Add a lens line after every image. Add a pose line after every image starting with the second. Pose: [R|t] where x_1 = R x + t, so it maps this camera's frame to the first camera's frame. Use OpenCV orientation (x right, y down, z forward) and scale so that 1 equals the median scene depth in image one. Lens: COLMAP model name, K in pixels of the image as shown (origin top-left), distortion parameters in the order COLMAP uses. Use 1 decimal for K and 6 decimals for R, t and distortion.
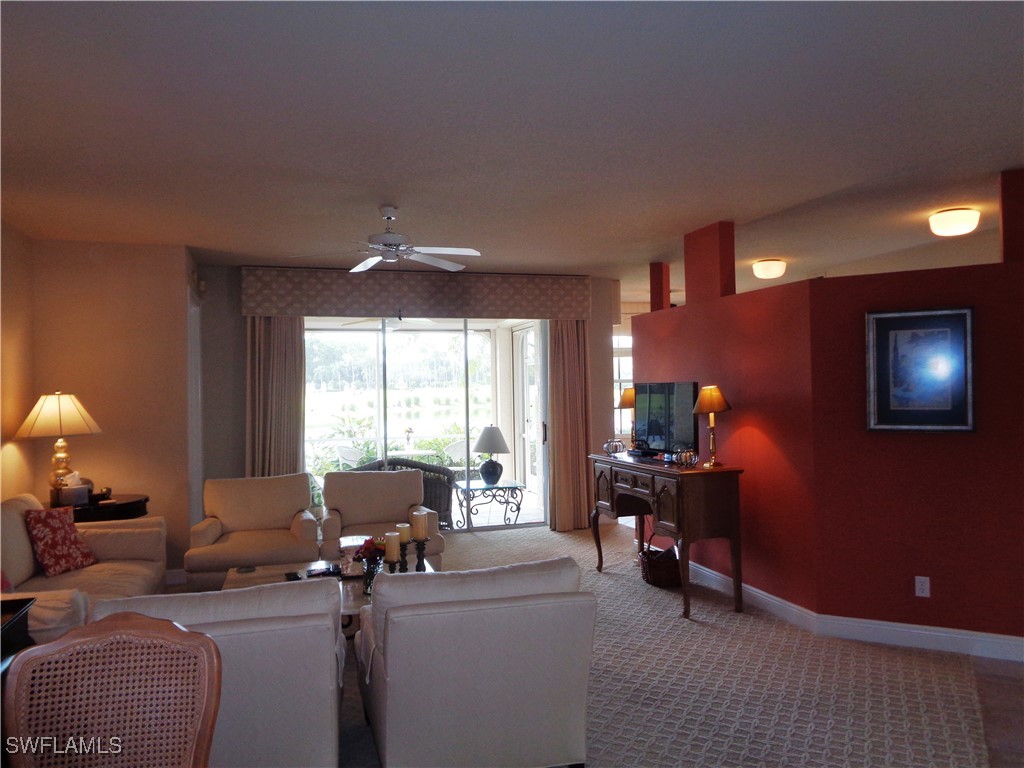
lens RADIAL K [[771.3, 0, 523.4], [0, 771.3, 387.7], [0, 0, 1]] dist [0.007885, -0.002184]
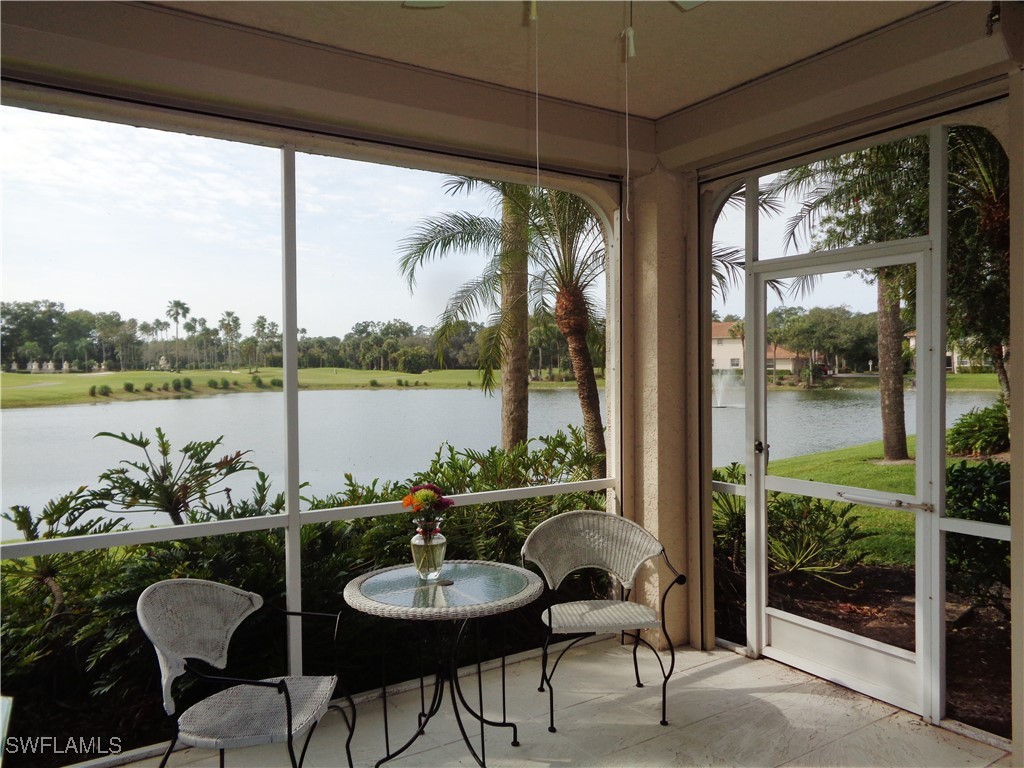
lens RADIAL K [[771.3, 0, 513.3], [0, 771.3, 385.5], [0, 0, 1]] dist [0.007885, -0.002184]
pose [[0.963308, 0.007599, 0.268291, -0.149896], [-0.012329, 0.999797, 0.015951, 0.002716], [-0.268115, -0.018674, 0.963206, 0.558000]]
